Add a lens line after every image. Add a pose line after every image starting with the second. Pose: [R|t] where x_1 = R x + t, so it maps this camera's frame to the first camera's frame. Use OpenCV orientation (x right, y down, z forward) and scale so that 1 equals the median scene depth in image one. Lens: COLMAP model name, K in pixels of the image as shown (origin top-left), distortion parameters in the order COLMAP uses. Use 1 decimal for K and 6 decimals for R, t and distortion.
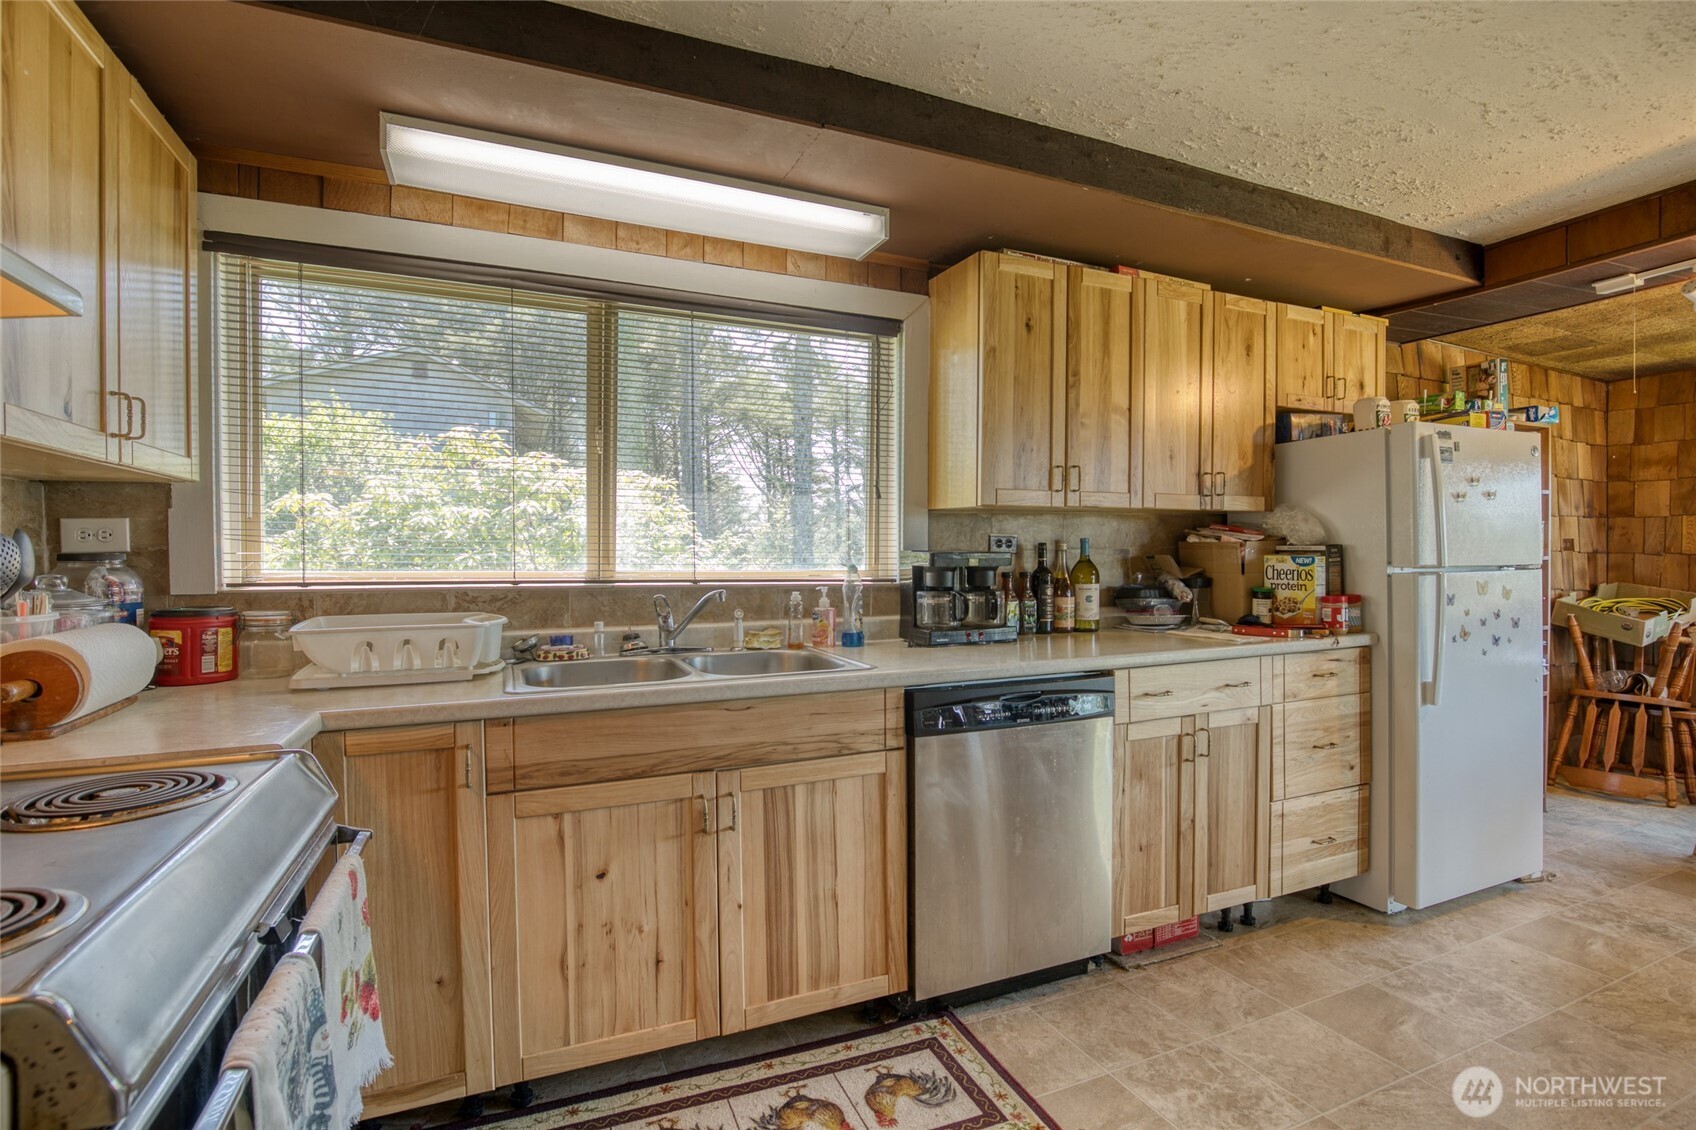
lens RADIAL K [[758.5, 0, 825.0], [0, 758.5, 583.9], [0, 0, 1]] dist [-0.030890, 0.004366]
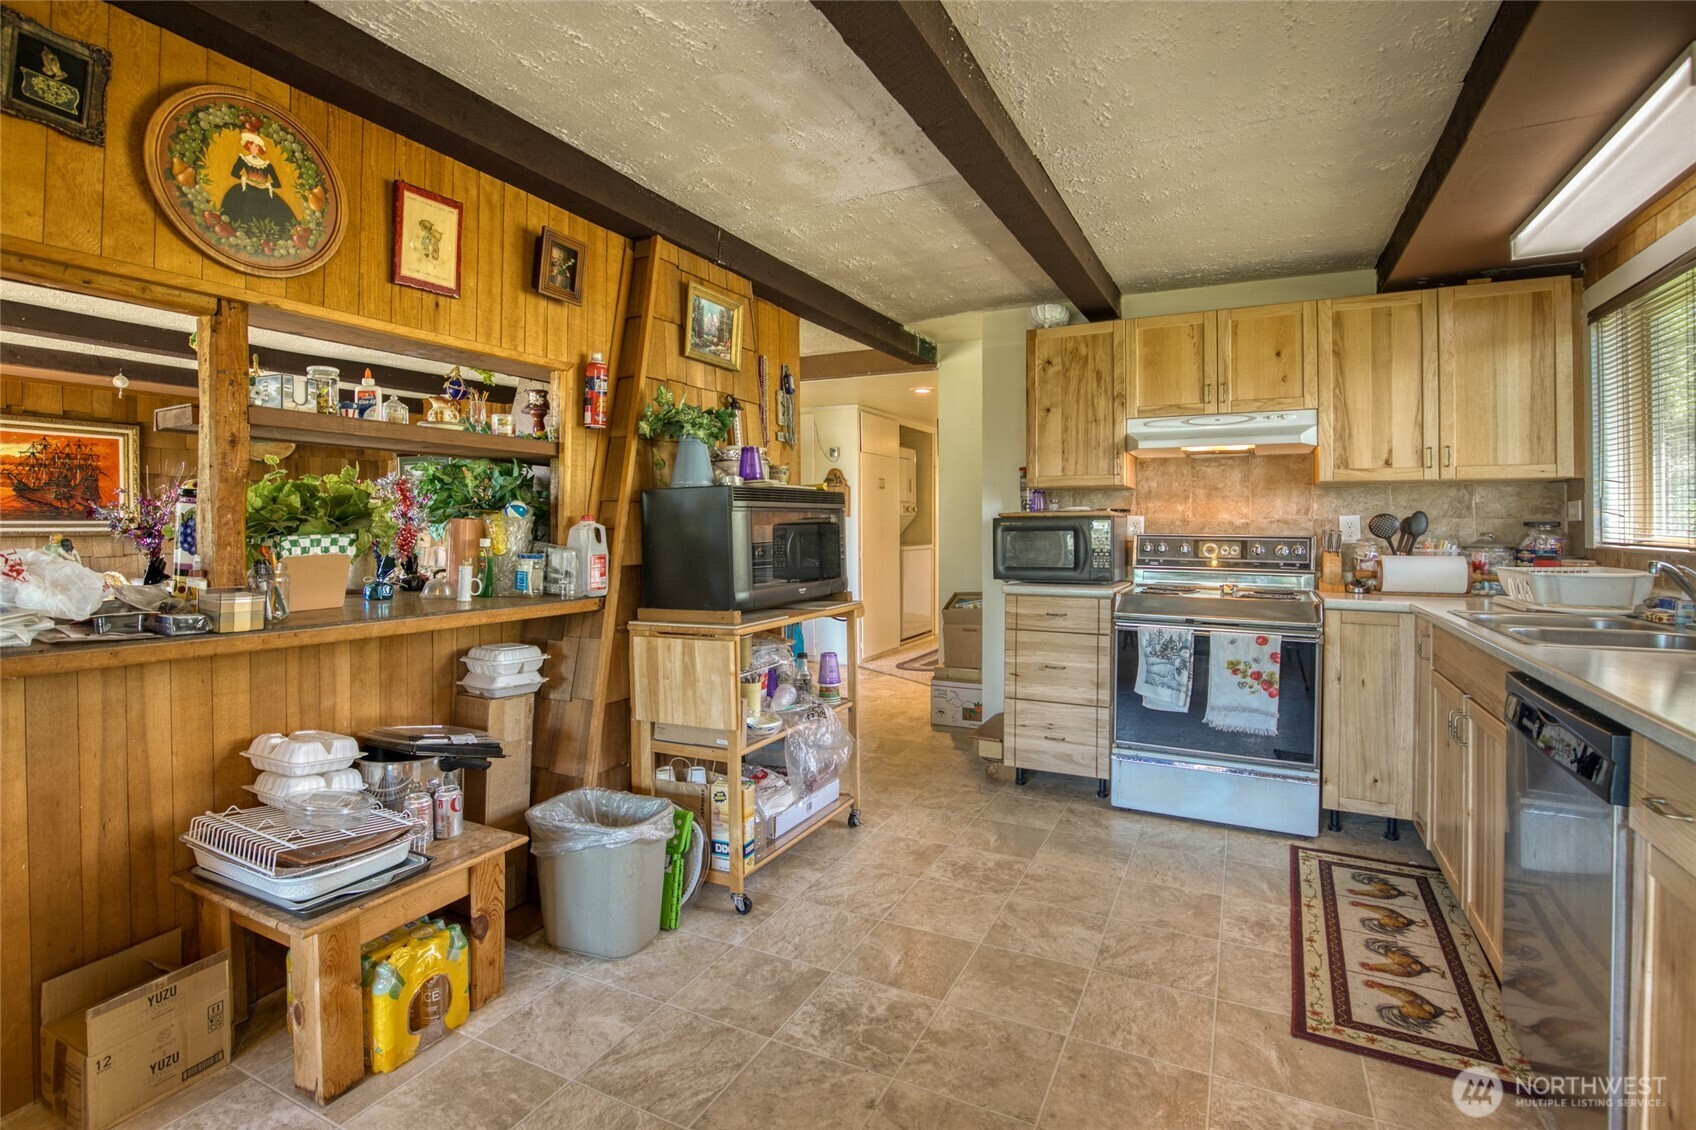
lens RADIAL K [[803.7, 0, 861.4], [0, 803.7, 535.9], [0, 0, 1]] dist [-0.032941, 0.004877]
pose [[-0.745354, 0.015370, -0.666492, 1.392744], [-0.017078, 0.998966, 0.042135, -0.051743], [0.666450, 0.042788, -0.744321, 1.221054]]
